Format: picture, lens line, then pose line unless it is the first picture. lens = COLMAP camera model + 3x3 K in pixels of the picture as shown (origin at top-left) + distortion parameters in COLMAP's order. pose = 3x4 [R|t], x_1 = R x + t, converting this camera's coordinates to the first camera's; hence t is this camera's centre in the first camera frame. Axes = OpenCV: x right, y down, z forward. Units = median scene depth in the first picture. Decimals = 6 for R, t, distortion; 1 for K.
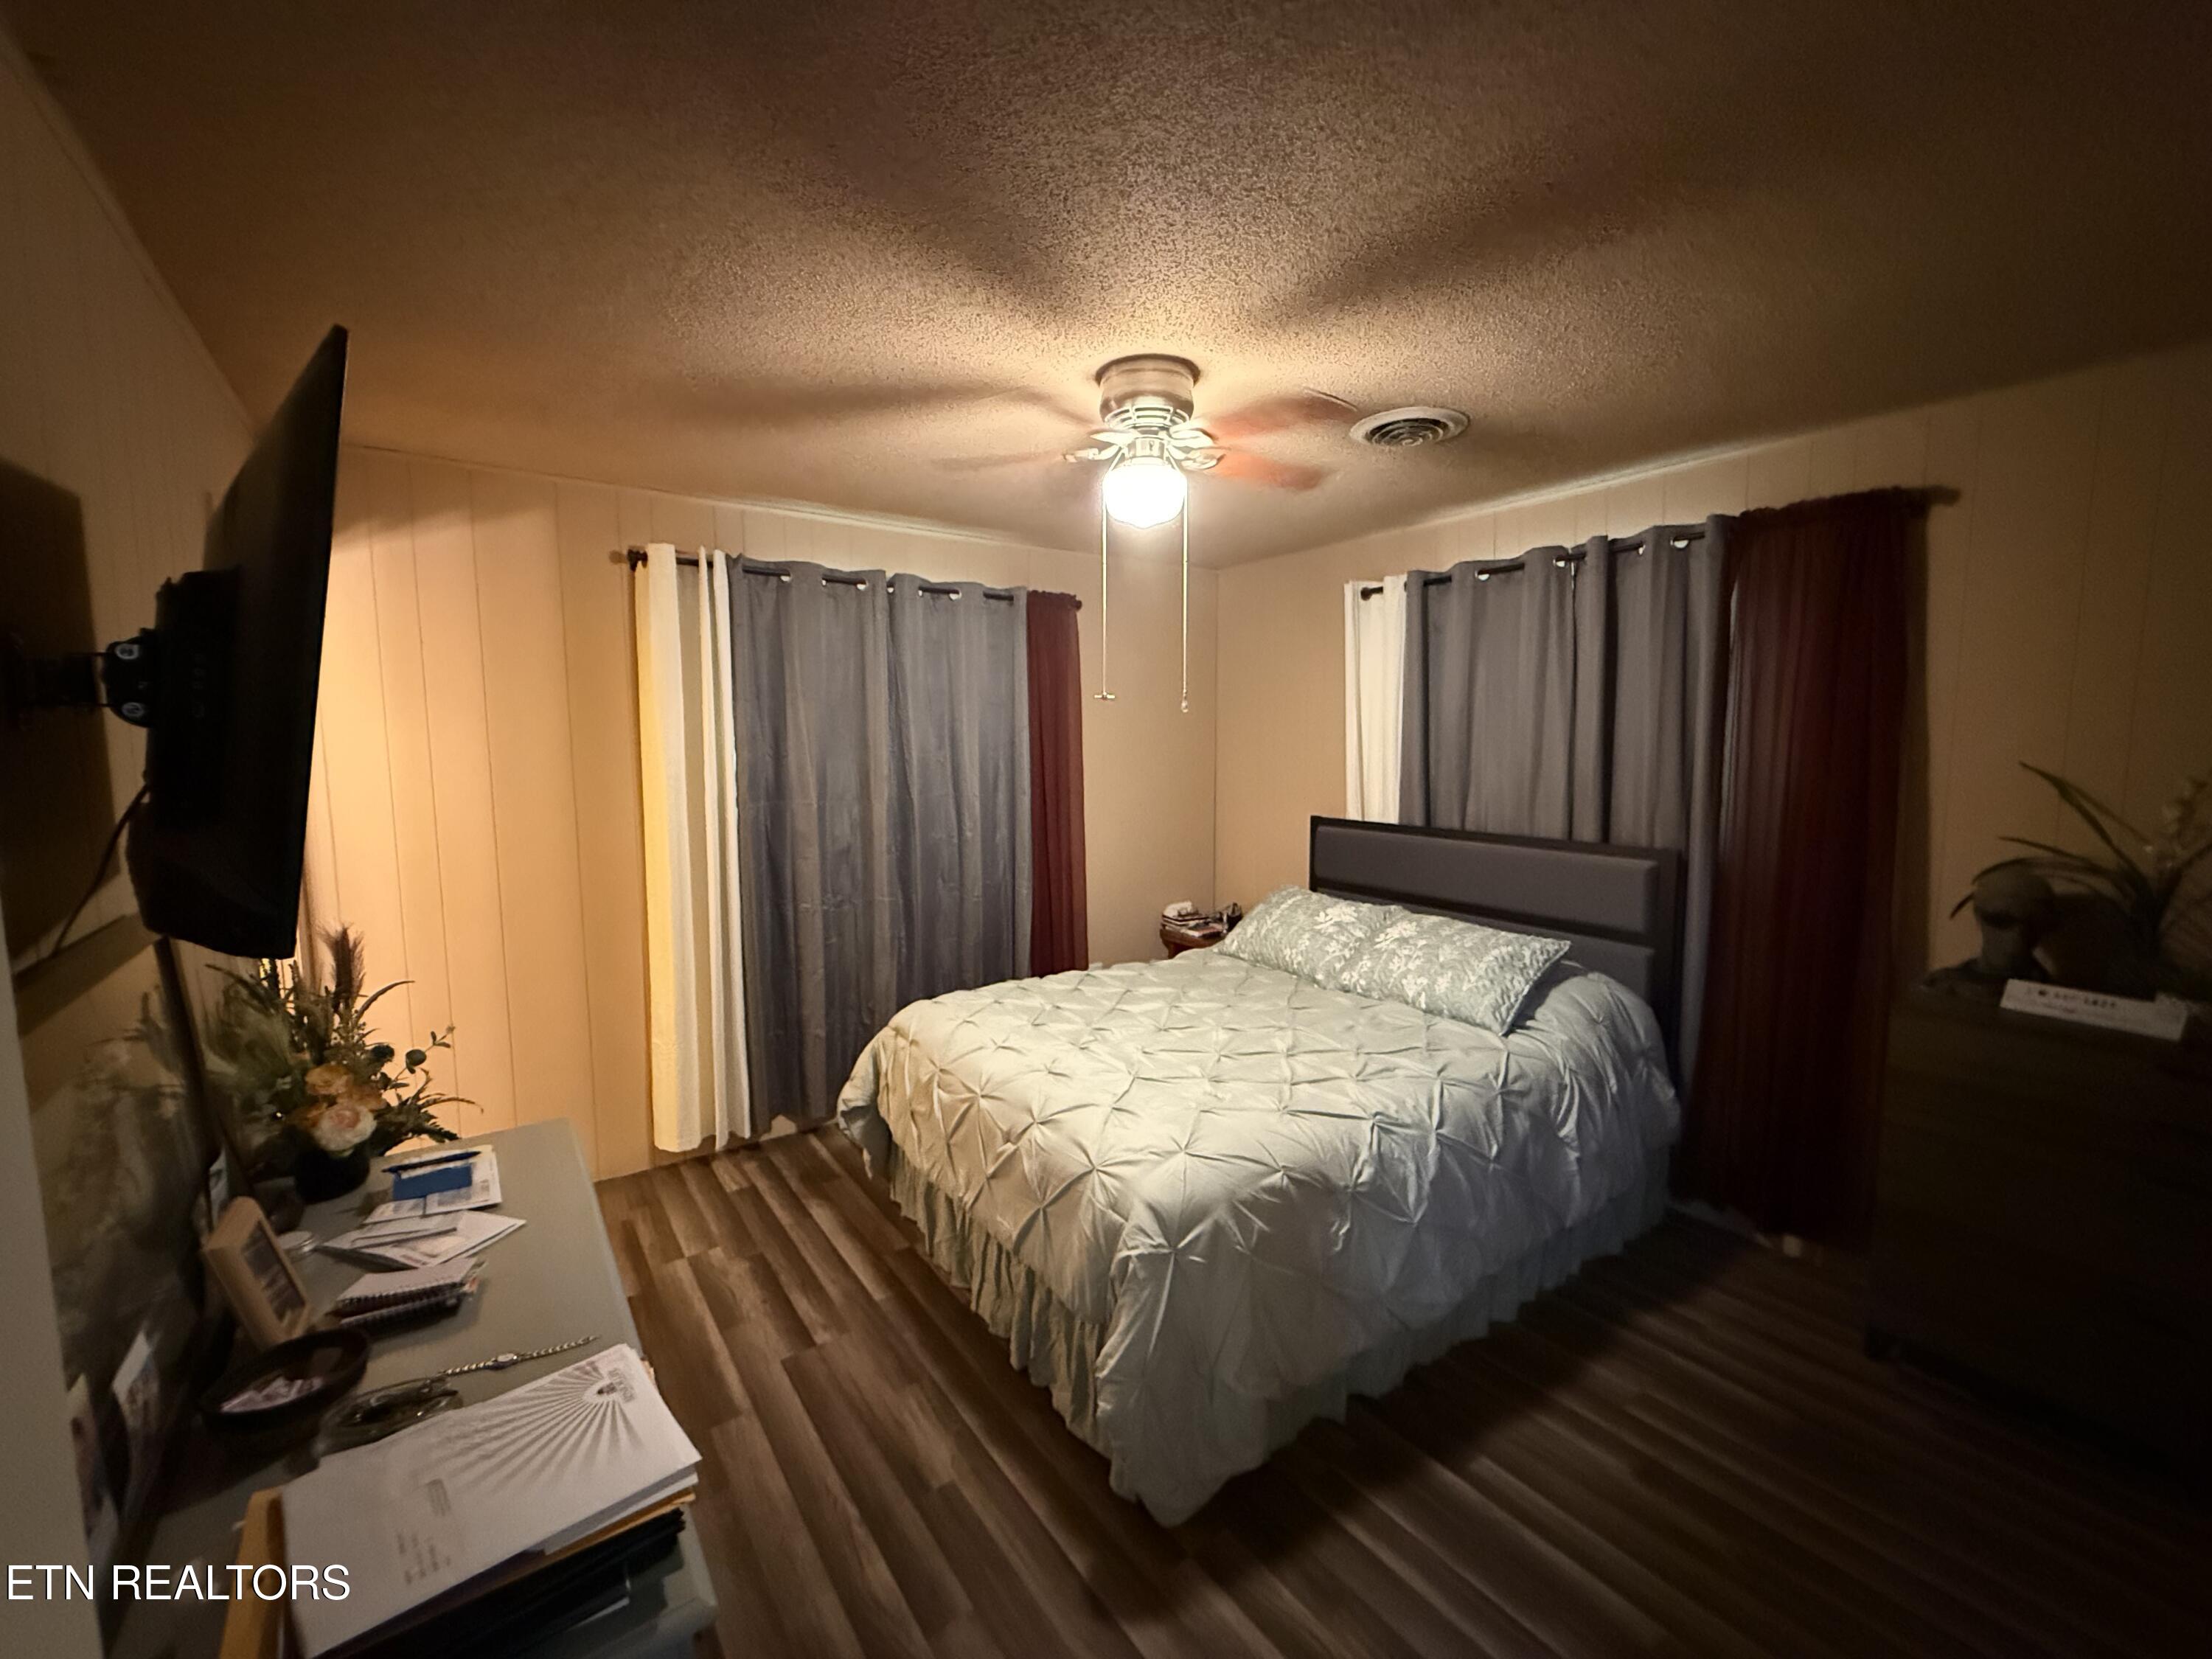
lens RADIAL K [[892.8, 0, 1106.0], [0, 892.8, 829.5], [0, 0, 1]] dist [-0.001114, 0.000139]
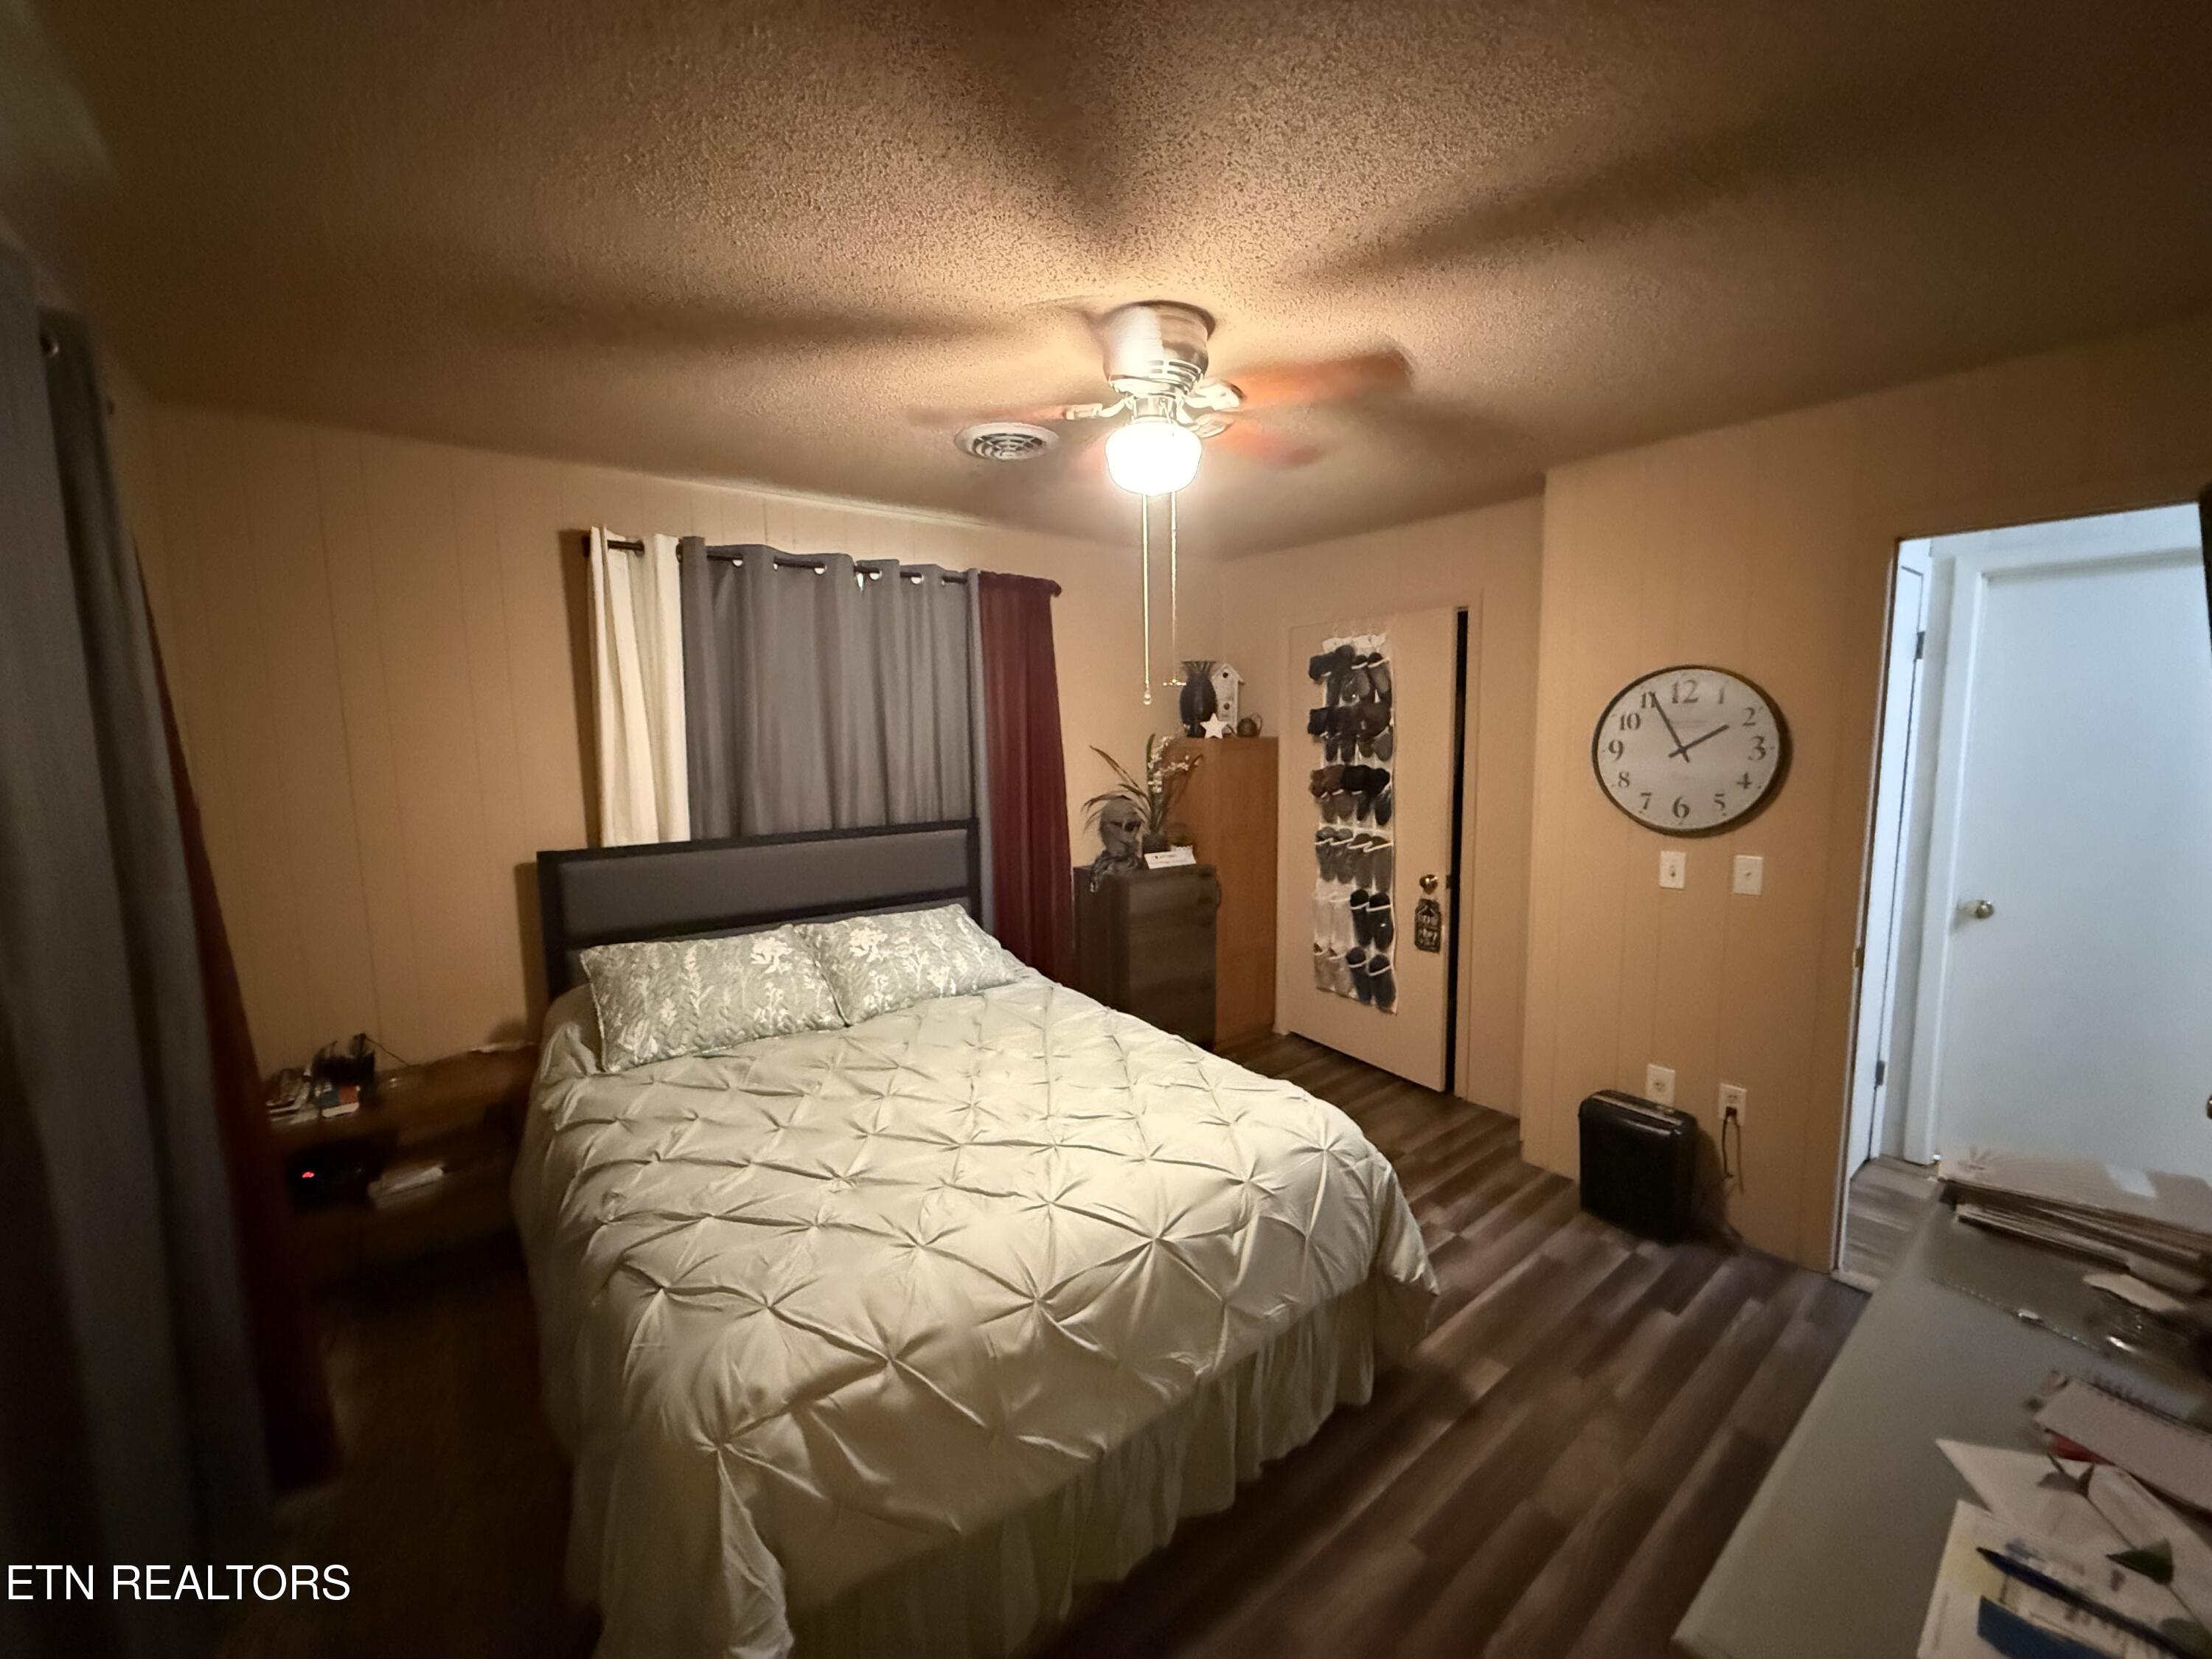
lens RADIAL K [[892.8, 0, 1106.0], [0, 892.8, 829.5], [0, 0, 1]] dist [-0.001114, 0.000139]
pose [[-0.062982, -0.103703, 0.992612, -0.668521], [0.114914, 0.987218, 0.110431, -0.082167], [-0.991377, 0.121020, -0.050260, 0.865729]]
